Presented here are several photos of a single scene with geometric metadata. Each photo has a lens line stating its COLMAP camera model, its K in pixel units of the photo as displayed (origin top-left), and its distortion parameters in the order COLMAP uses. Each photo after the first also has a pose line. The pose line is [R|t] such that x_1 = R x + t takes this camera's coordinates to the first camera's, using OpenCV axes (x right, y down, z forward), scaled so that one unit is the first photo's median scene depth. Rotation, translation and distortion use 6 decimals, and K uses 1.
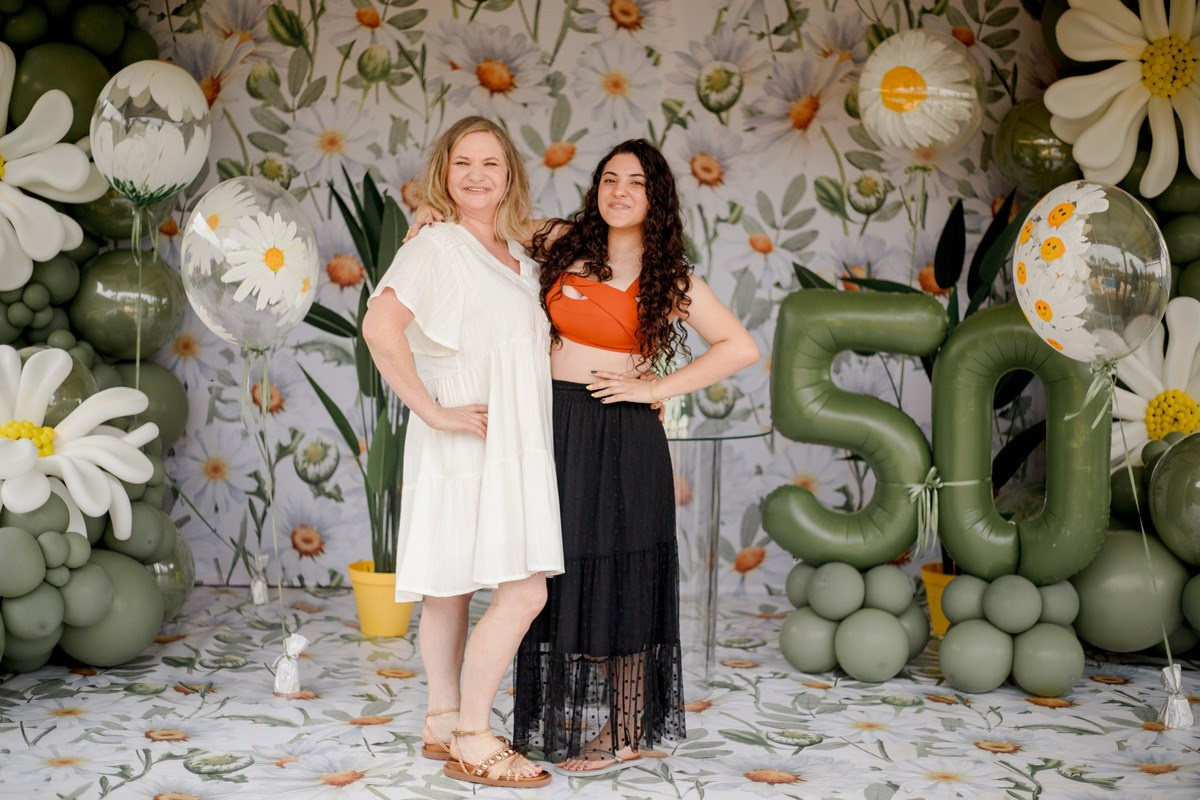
lens RADIAL K [[1723.7, 0, 597.2], [0, 1723.7, 420.7], [0, 0, 1]] dist [-0.115389, 0.020651]
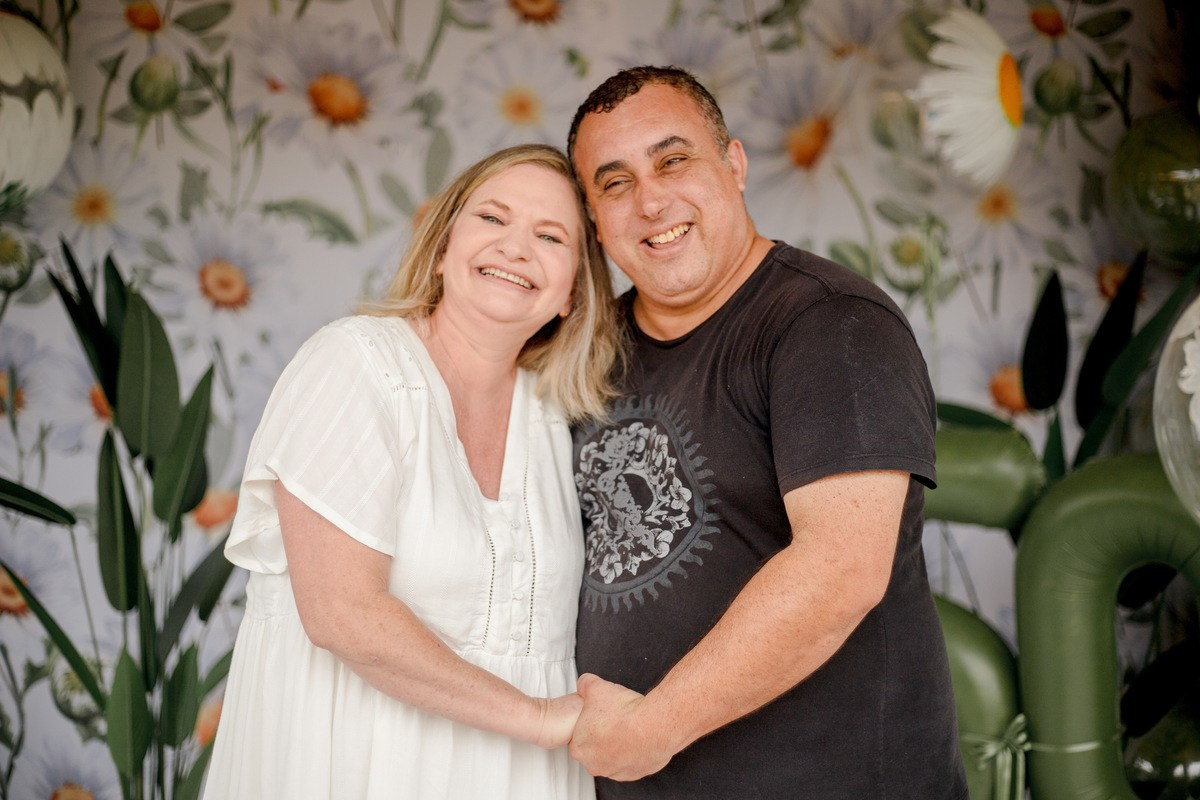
lens RADIAL K [[1834.4, 0, 606.3], [0, 1834.4, 402.0], [0, 0, 1]] dist [-0.129237, -0.050798]
pose [[0.999707, -0.024064, -0.002645, 0.042628], [0.023905, 0.998514, -0.048968, -0.048512], [0.003820, 0.048890, 0.998797, 0.308723]]
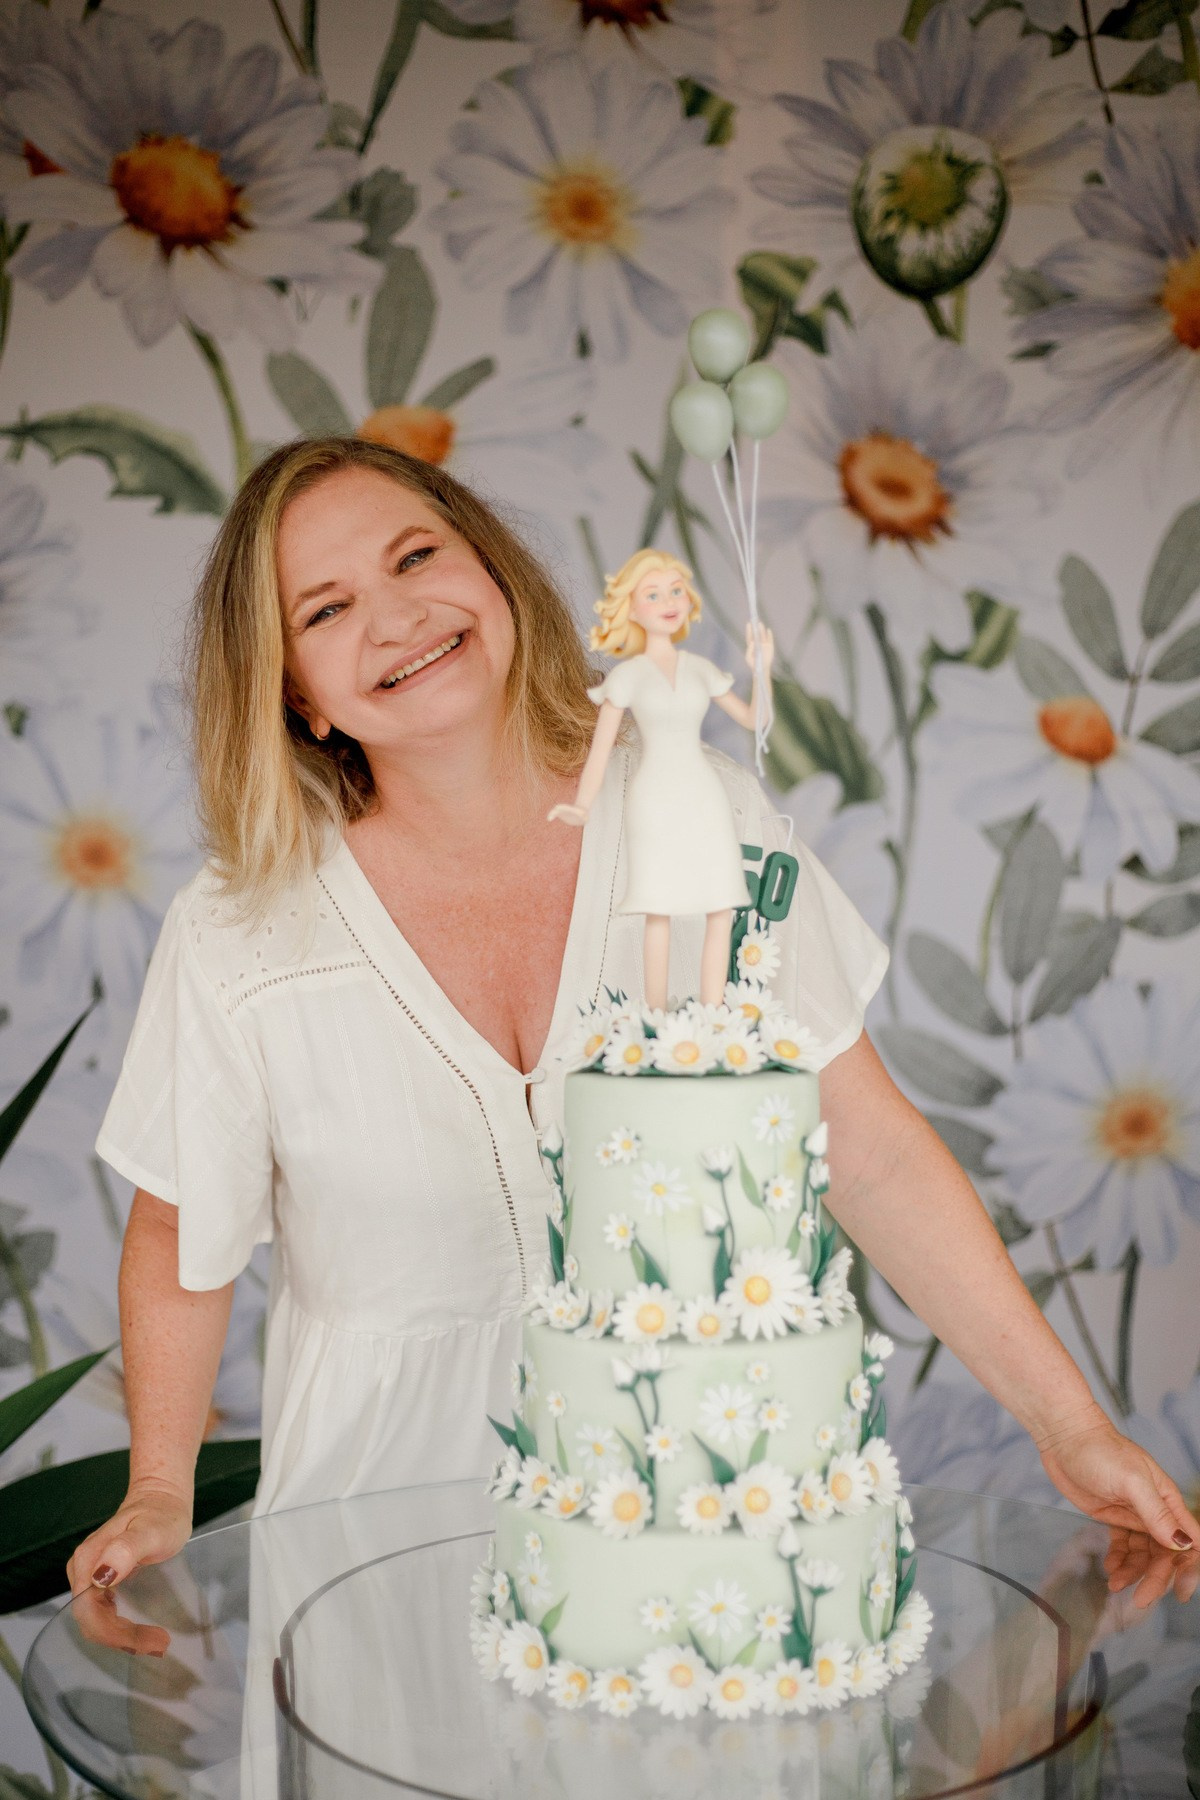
lens RADIAL K [[2735.0, 0, 601.9], [0, 2735.0, 898.3], [0, 0, 1]] dist [-0.107705, 0.003544]
pose [[0.999720, -0.023673, 0.000655, 0.011041], [0.023681, 0.999486, -0.021606, -0.066358], [-0.000144, 0.021615, 0.999766, 0.532448]]
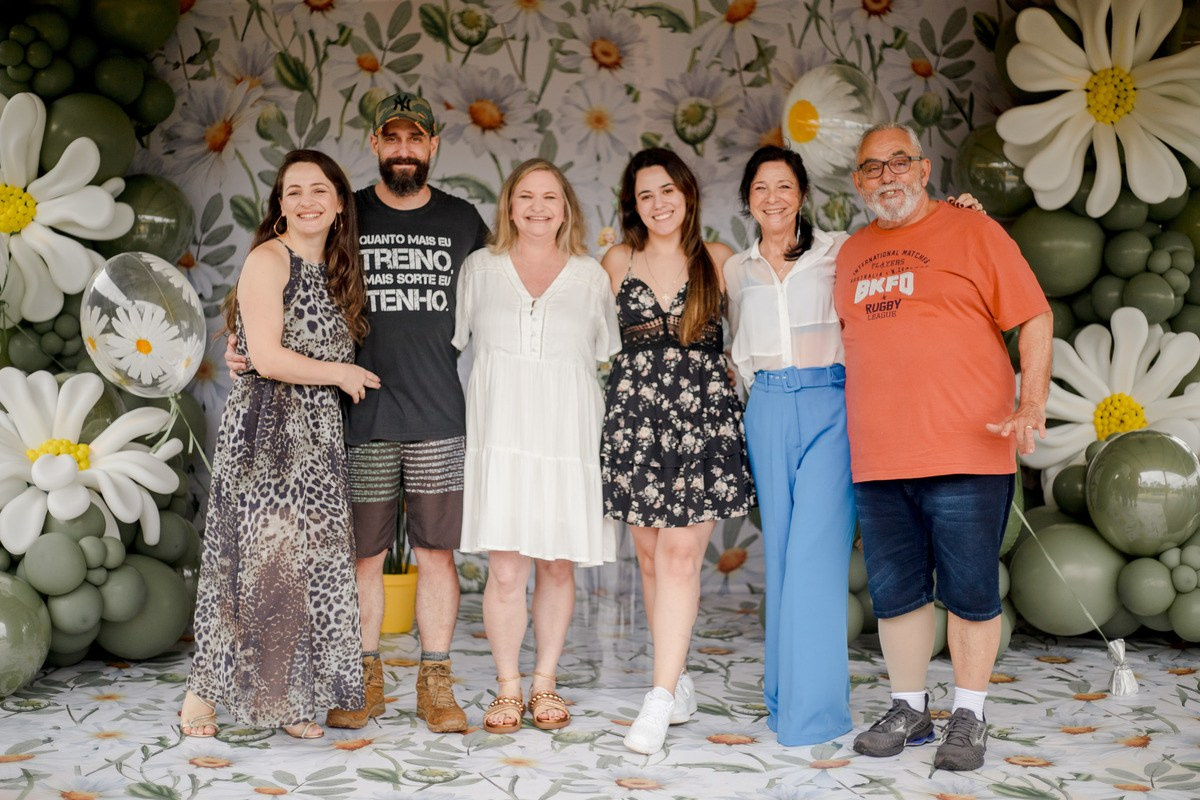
lens RADIAL K [[1823.3, 0, 589.3], [0, 1823.3, 398.8], [0, 0, 1]] dist [-0.107705, 0.003544]
pose [[0.999713, -0.017189, -0.016693, 0.021252], [0.016770, 0.999549, -0.024929, 0.007318], [0.017114, 0.024641, 0.999550, -0.137538]]
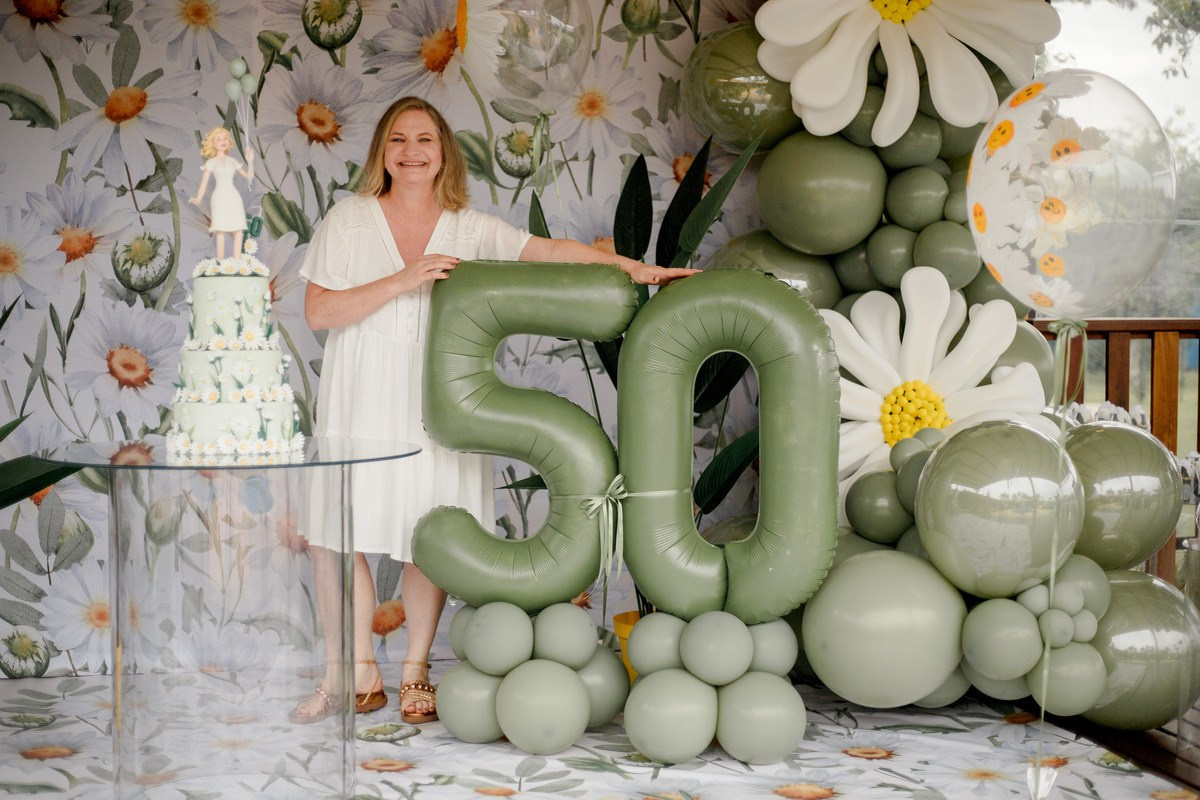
lens RADIAL K [[1743.5, 0, 603.7], [0, 1743.5, 403.2], [0, 0, 1]] dist [-0.103639, -0.040228]
pose [[0.974426, -0.033646, 0.222176, 0.010715], [0.039435, 0.998987, -0.021667, 0.004129], [-0.221222, 0.029874, 0.974766, 0.207129]]
